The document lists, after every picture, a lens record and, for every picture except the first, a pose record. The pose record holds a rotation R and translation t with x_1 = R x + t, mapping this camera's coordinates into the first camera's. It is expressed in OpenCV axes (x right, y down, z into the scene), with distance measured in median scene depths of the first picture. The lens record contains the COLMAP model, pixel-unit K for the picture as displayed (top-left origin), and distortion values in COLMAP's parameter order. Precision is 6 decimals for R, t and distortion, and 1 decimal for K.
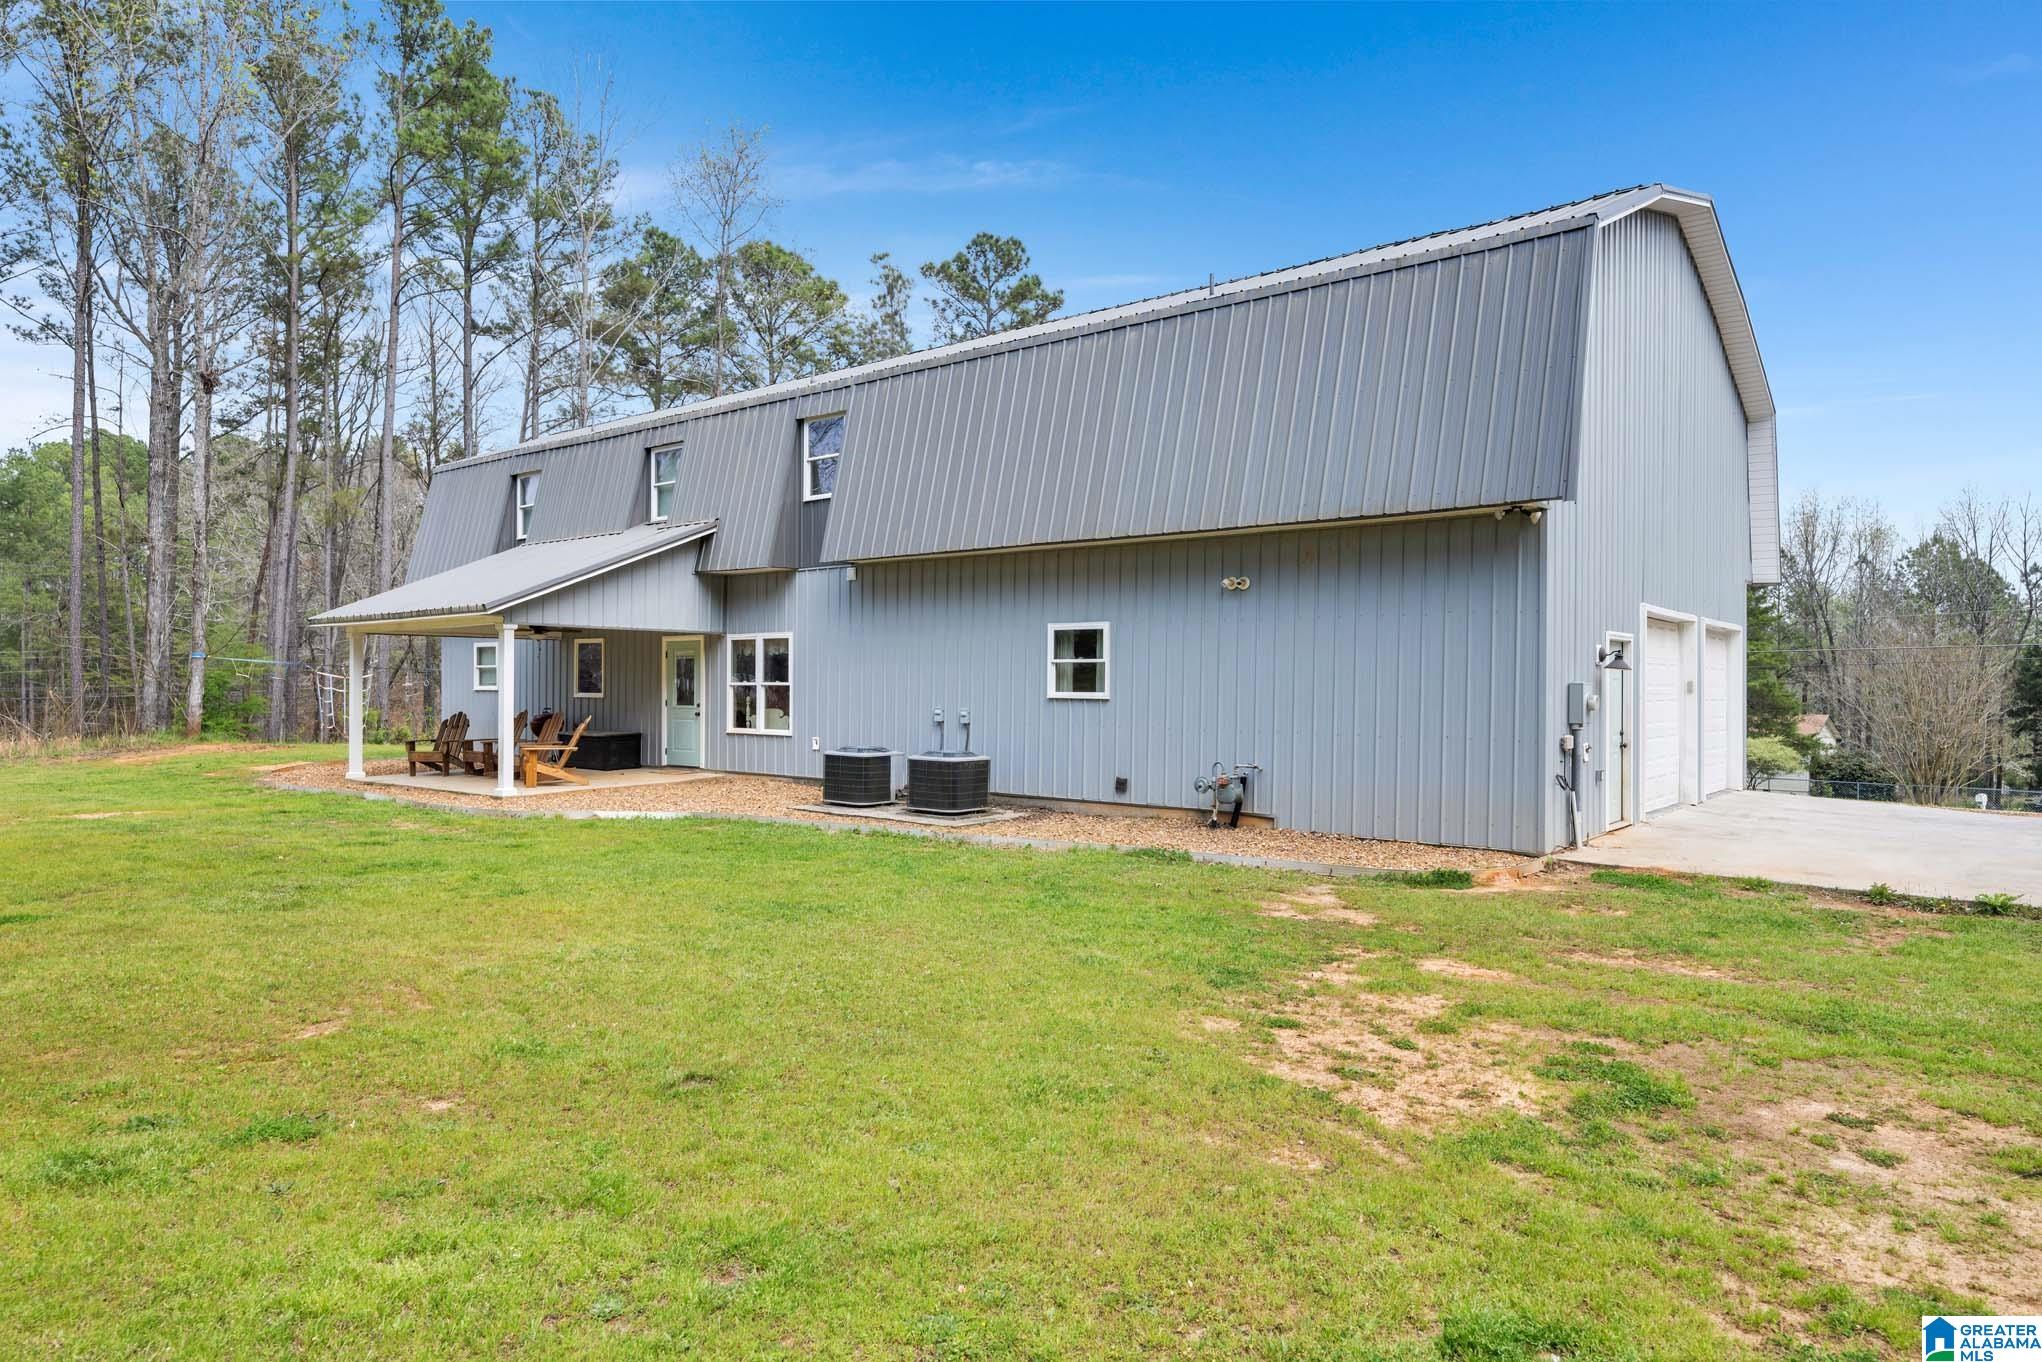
lens RADIAL K [[1197.3, 0, 1021.0], [0, 1197.3, 681.0], [0, 0, 1]] dist [0.005084, 0.000145]
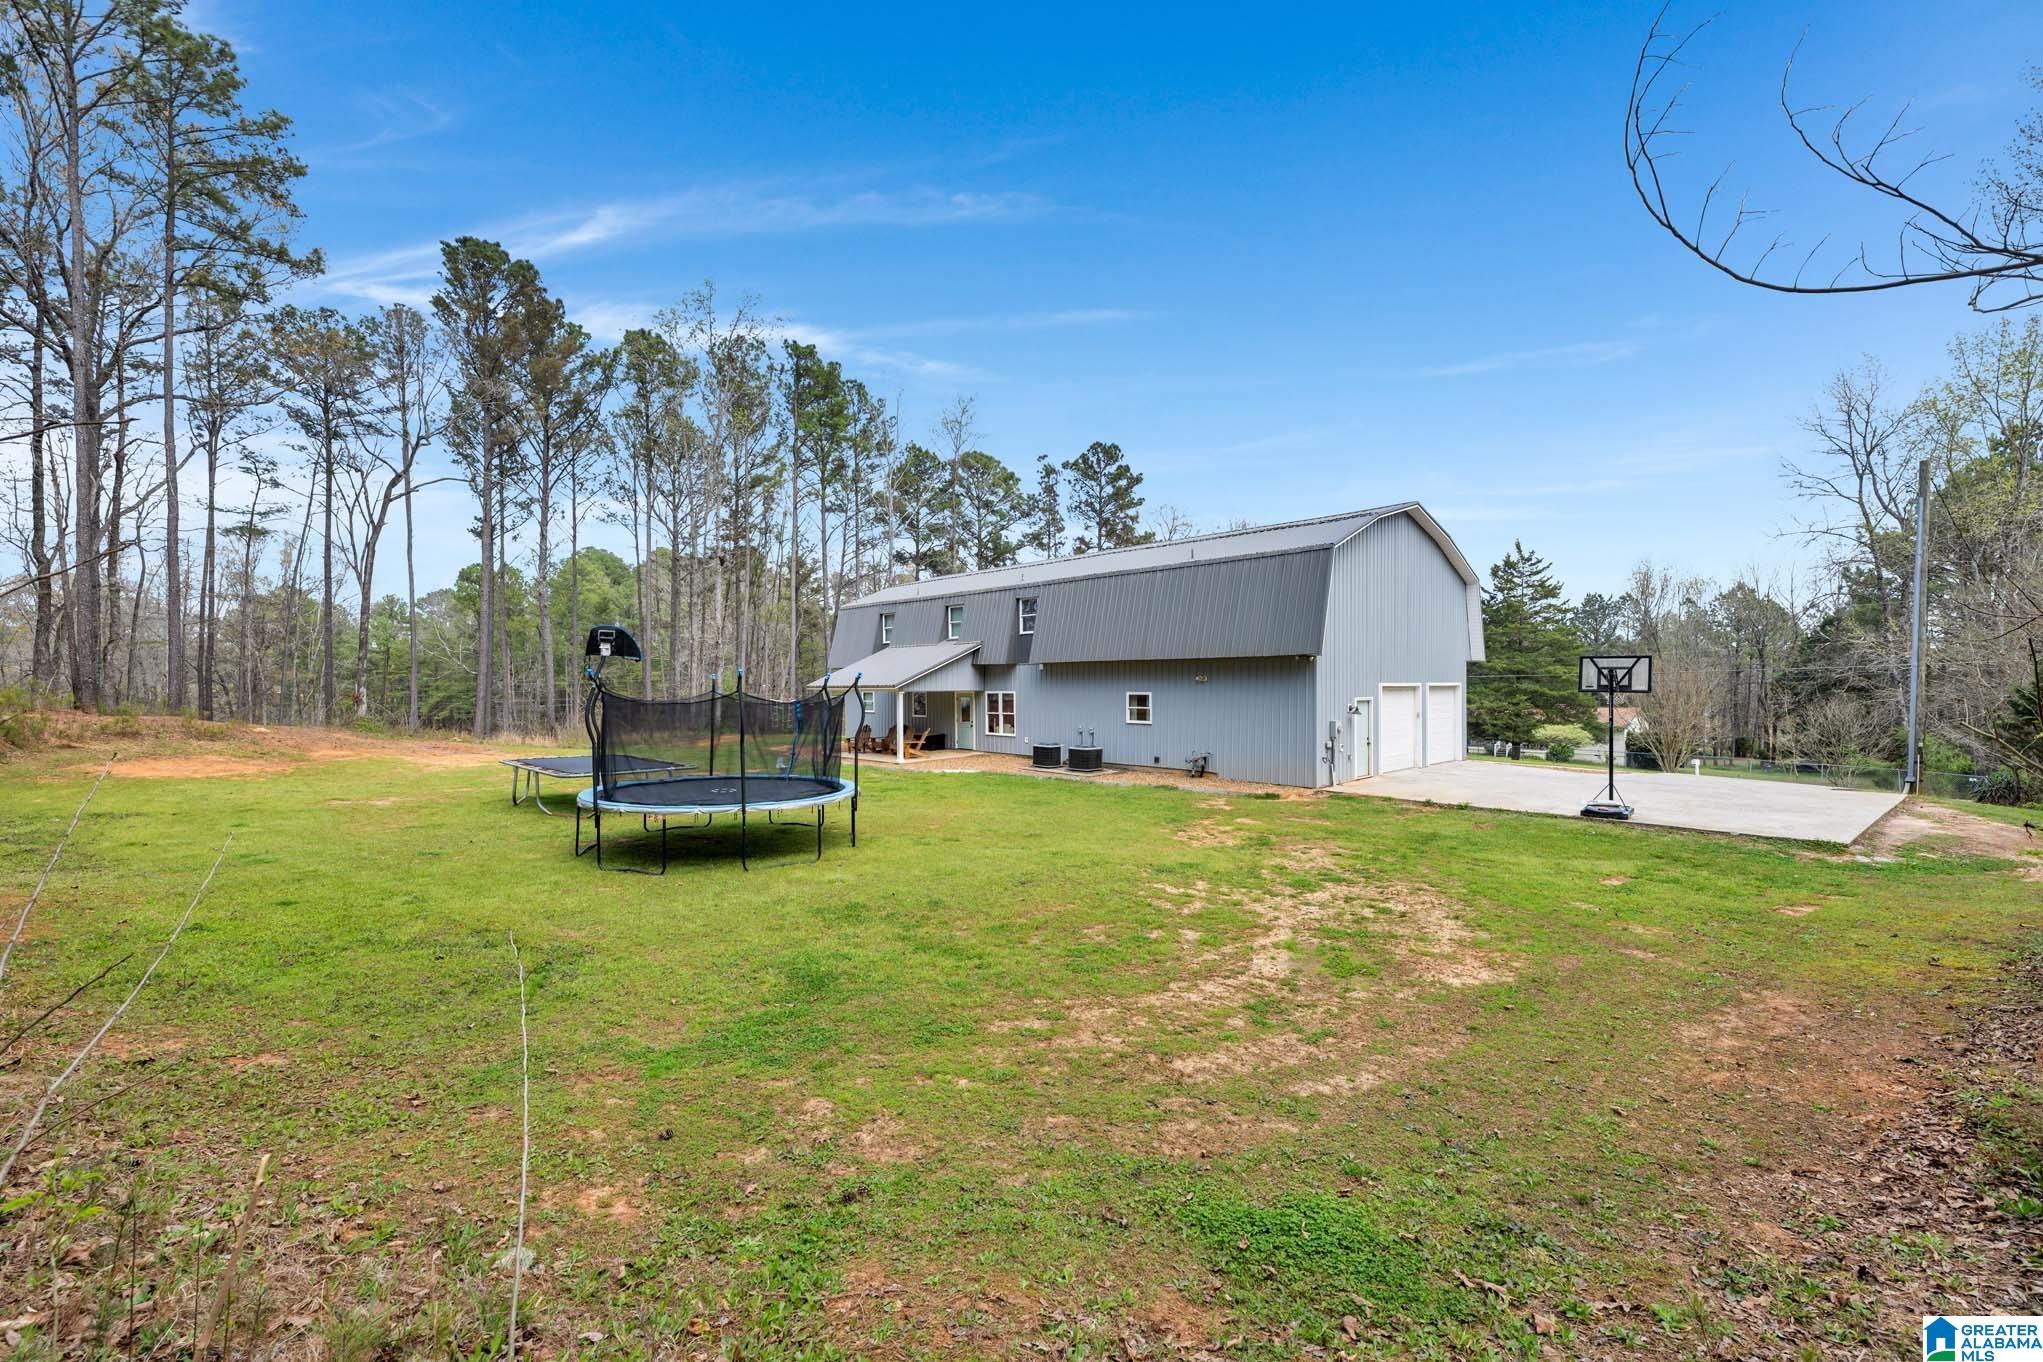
lens RADIAL K [[807.6, 0, 1021.5], [0, 807.6, 681.0], [0, 0, 1]] dist [0.002764, -0.000219]
pose [[0.991785, -0.010551, -0.127480, 0.017799], [0.011008, 0.999935, 0.002884, -0.064533], [0.127441, -0.004264, 0.991837, -0.530443]]
